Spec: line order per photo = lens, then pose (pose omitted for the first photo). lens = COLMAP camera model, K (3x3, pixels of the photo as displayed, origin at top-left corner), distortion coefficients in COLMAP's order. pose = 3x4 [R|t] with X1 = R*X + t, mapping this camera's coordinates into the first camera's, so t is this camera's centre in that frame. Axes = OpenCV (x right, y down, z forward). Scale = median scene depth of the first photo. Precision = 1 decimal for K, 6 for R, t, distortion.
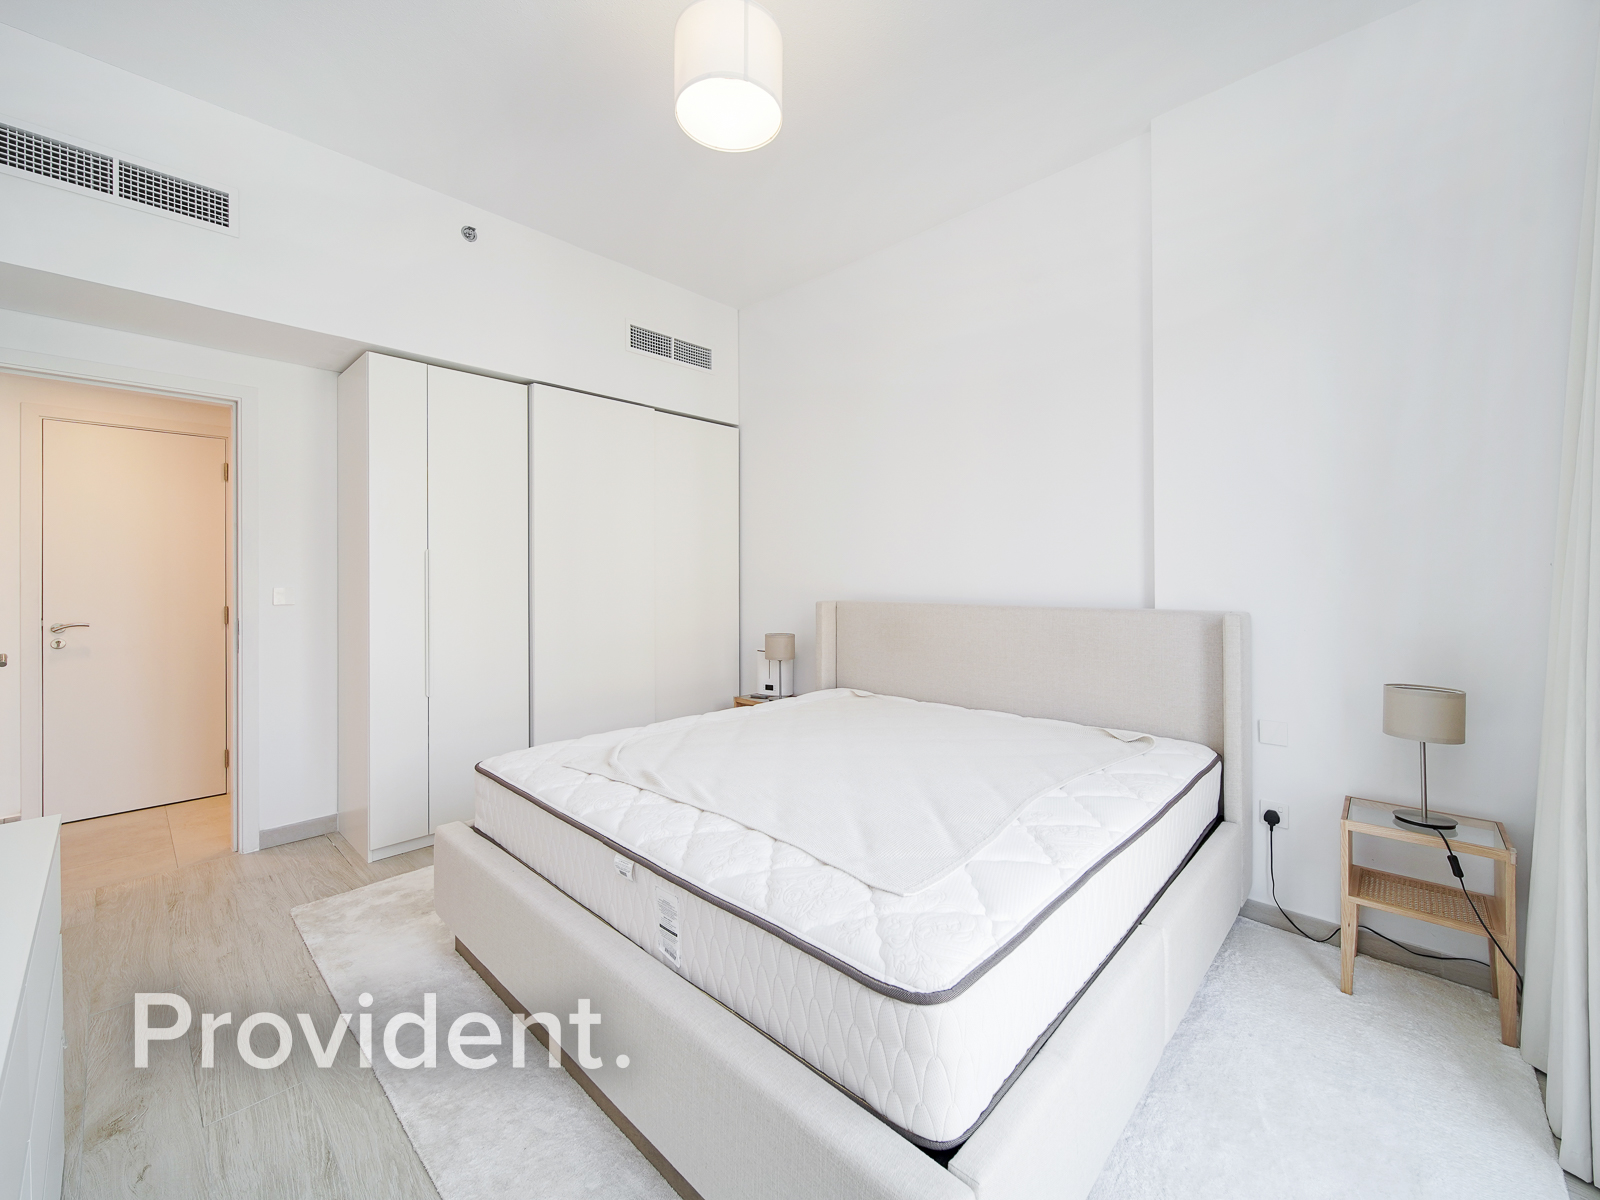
lens RADIAL K [[645.3, 0, 808.9], [0, 645.3, 569.7], [0, 0, 1]] dist [-0.001184, -0.000813]
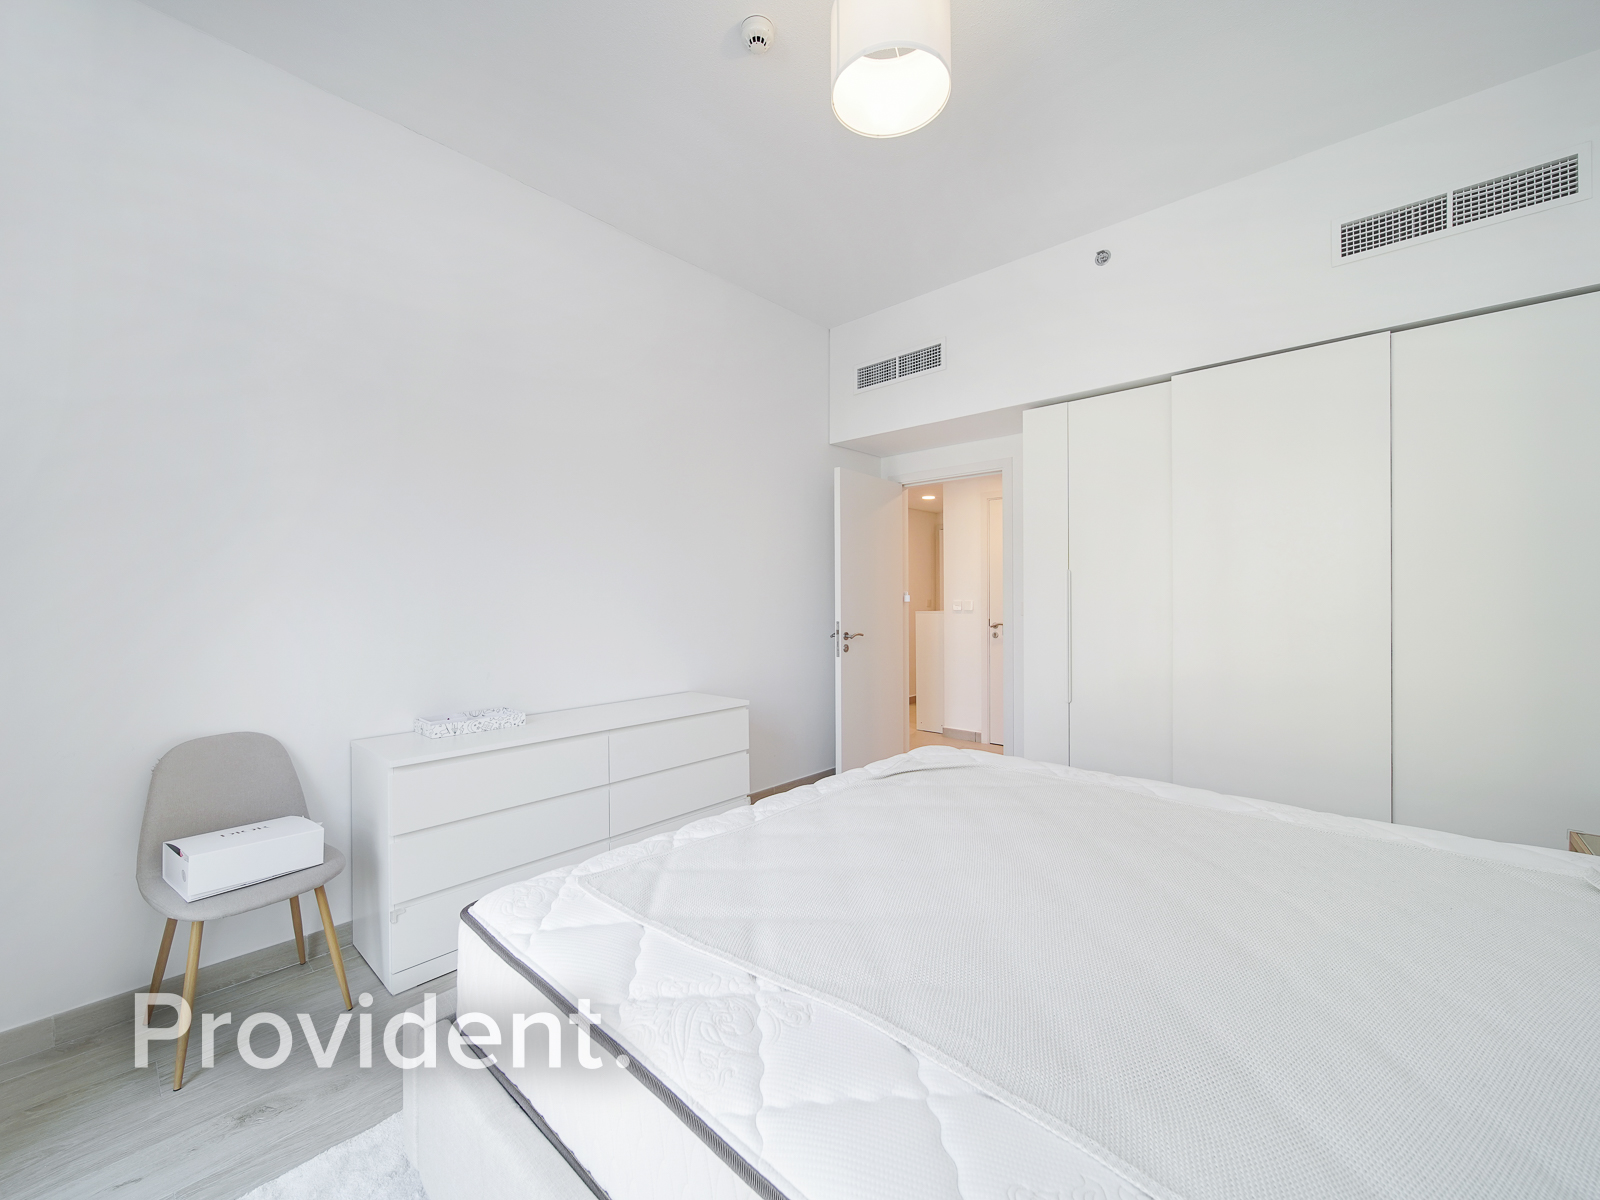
lens RADIAL K [[633.3, 0, 797.5], [0, 633.3, 587.9], [0, 0, 1]] dist [-0.001298, -0.000170]
pose [[0.012975, -0.007567, -0.999887, 0.534924], [0.010050, 0.999922, -0.007437, 0.003663], [0.999865, -0.009952, 0.013050, 0.577802]]
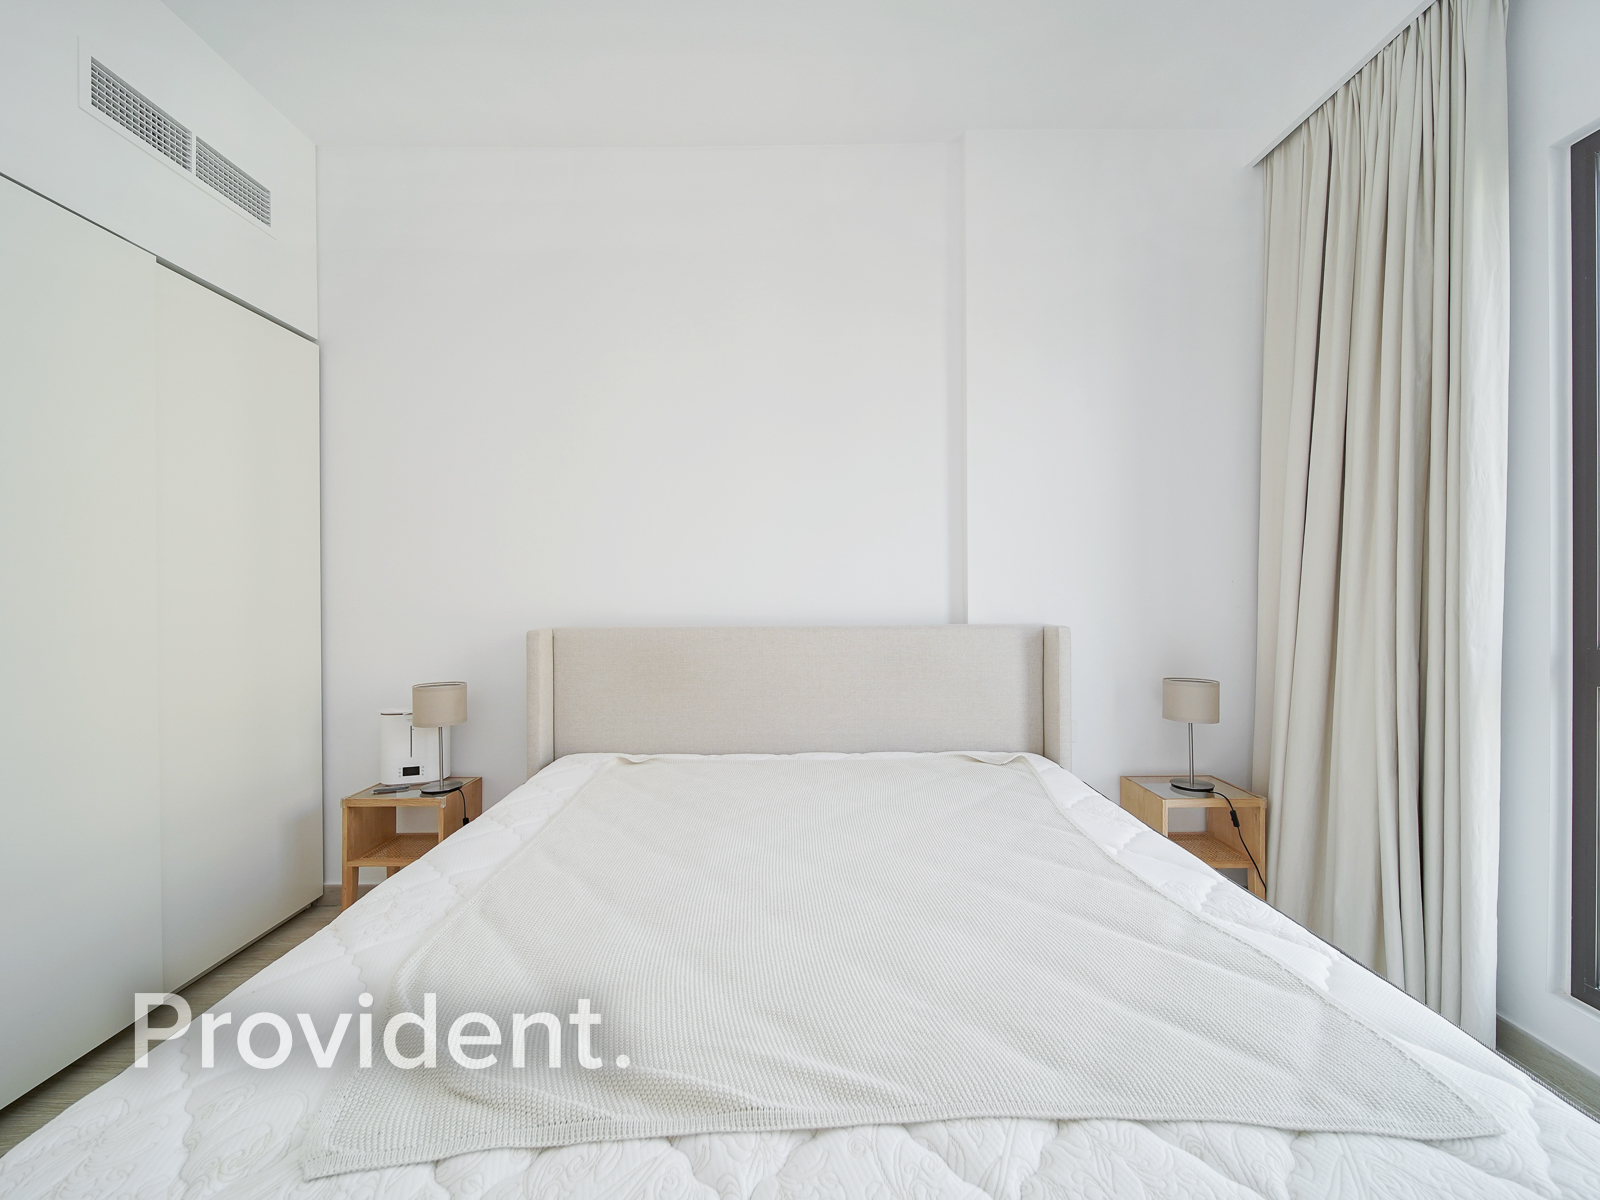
lens RADIAL K [[633.3, 0, 797.5], [0, 633.3, 587.9], [0, 0, 1]] dist [-0.001298, -0.000170]
pose [[0.722844, -0.004711, 0.690996, -0.313913], [-0.003517, 0.999939, 0.010497, -0.004291], [-0.691003, -0.010018, 0.722783, 0.438948]]
